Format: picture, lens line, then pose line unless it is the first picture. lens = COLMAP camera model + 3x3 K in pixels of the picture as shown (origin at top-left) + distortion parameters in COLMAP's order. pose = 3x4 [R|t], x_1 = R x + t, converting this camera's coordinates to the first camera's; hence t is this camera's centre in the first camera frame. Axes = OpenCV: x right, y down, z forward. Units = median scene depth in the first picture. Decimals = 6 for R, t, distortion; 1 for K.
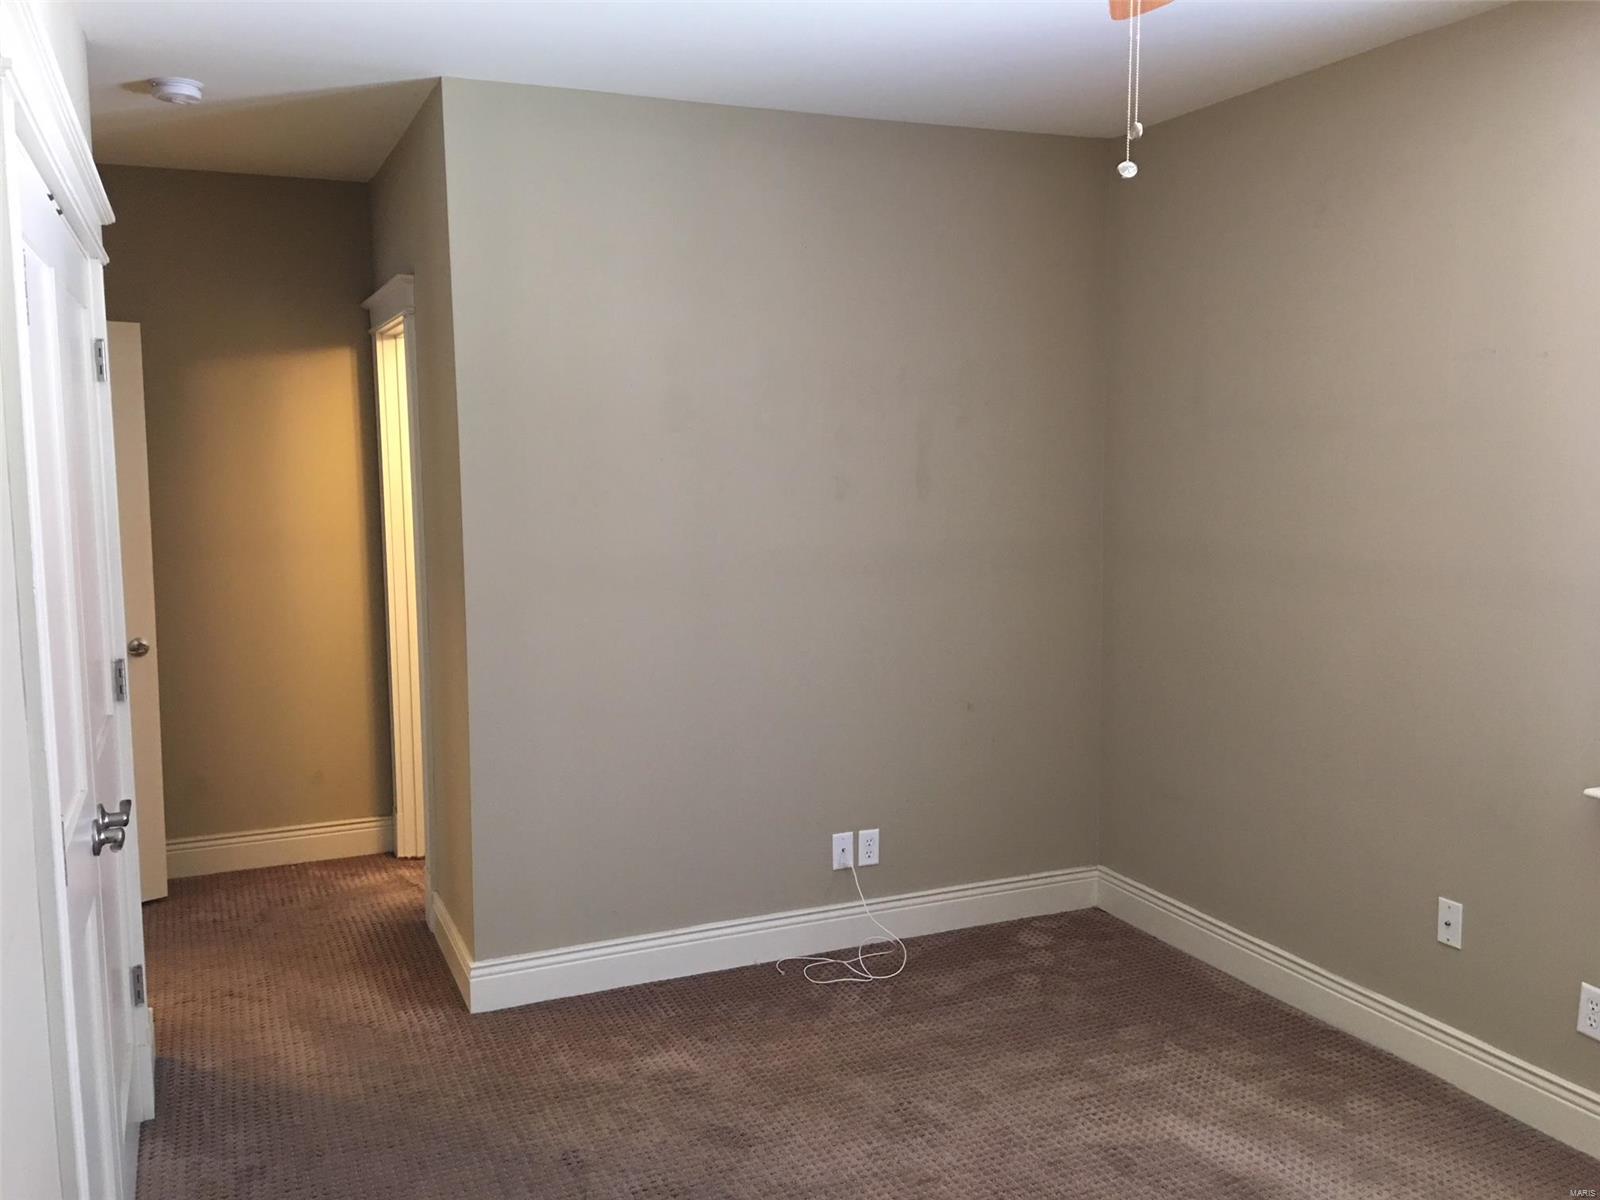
lens RADIAL K [[1351.7, 0, 804.9], [0, 1351.7, 588.9], [0, 0, 1]] dist [0.125737, -0.177934]
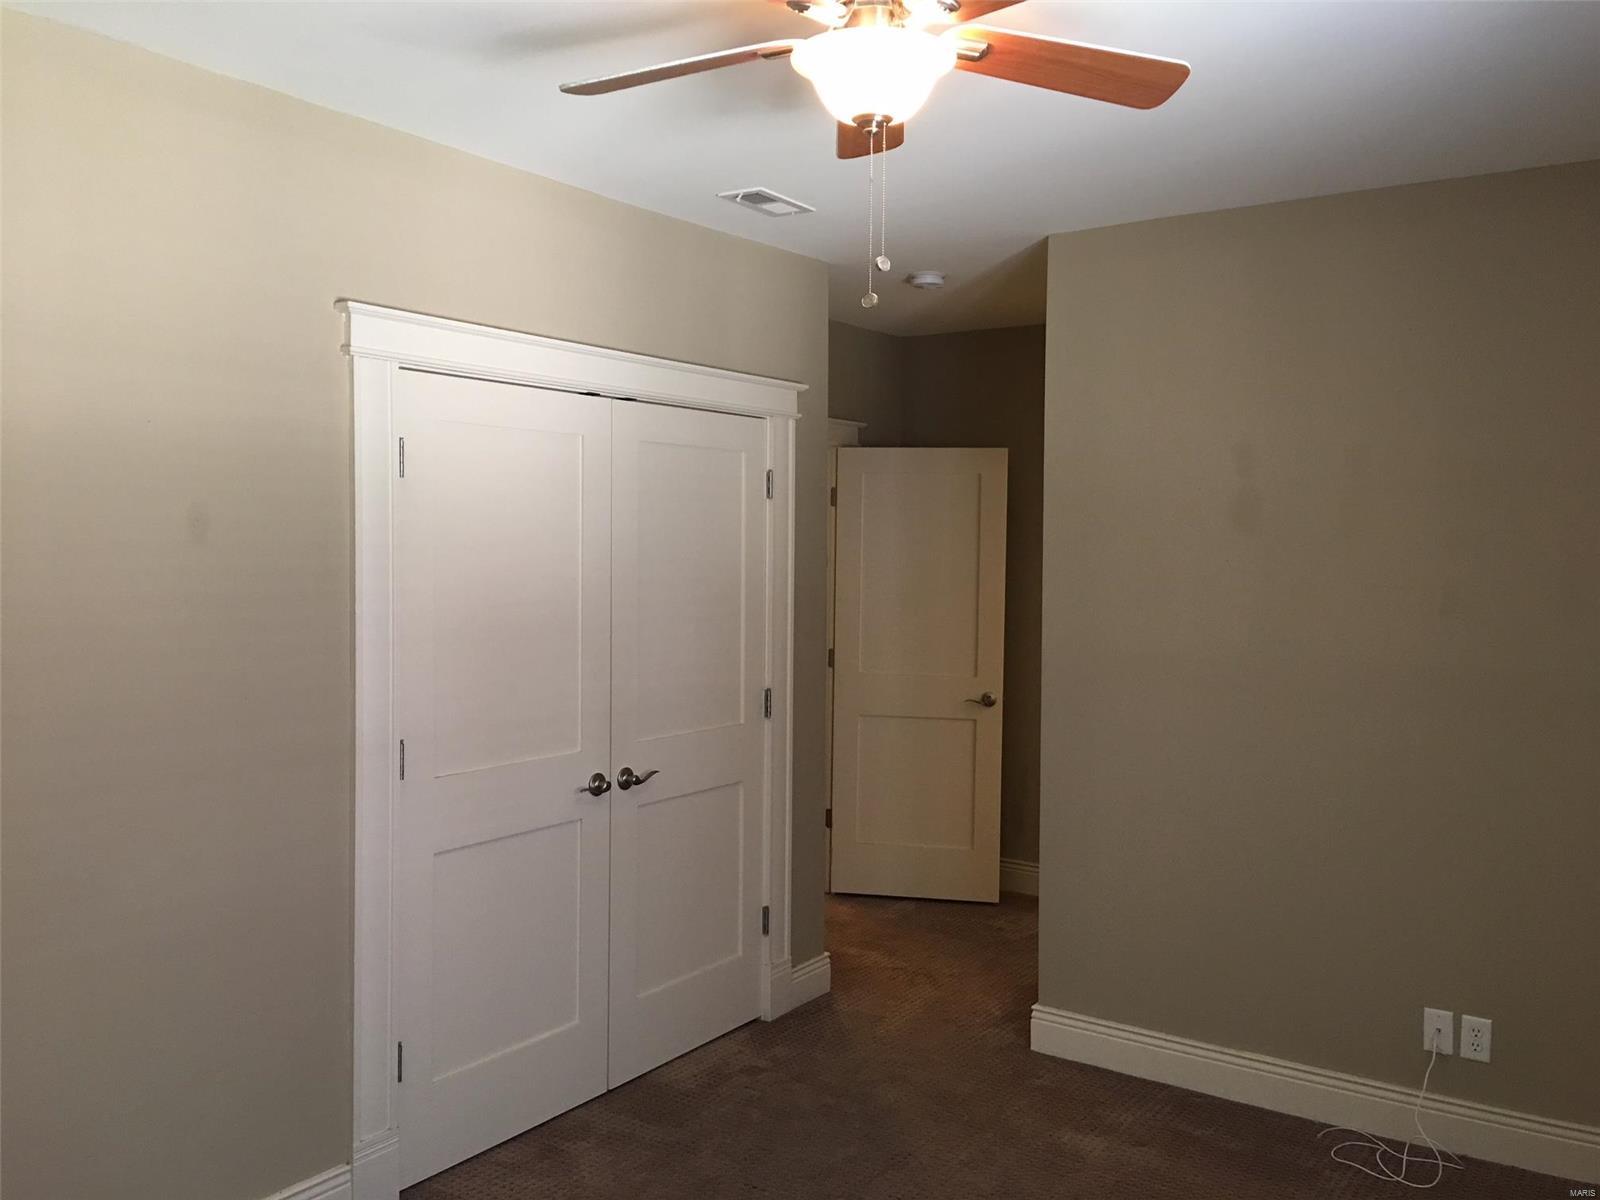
lens RADIAL K [[1340.5, 0, 800.0], [0, 1340.5, 600.0], [0, 0, 1]] dist [0.108759, -0.173521]
pose [[0.511643, 0.045145, -0.858011, 0.557174], [-0.091708, 0.995783, -0.002292, -0.034450], [0.854290, 0.079859, 0.513626, 0.223046]]
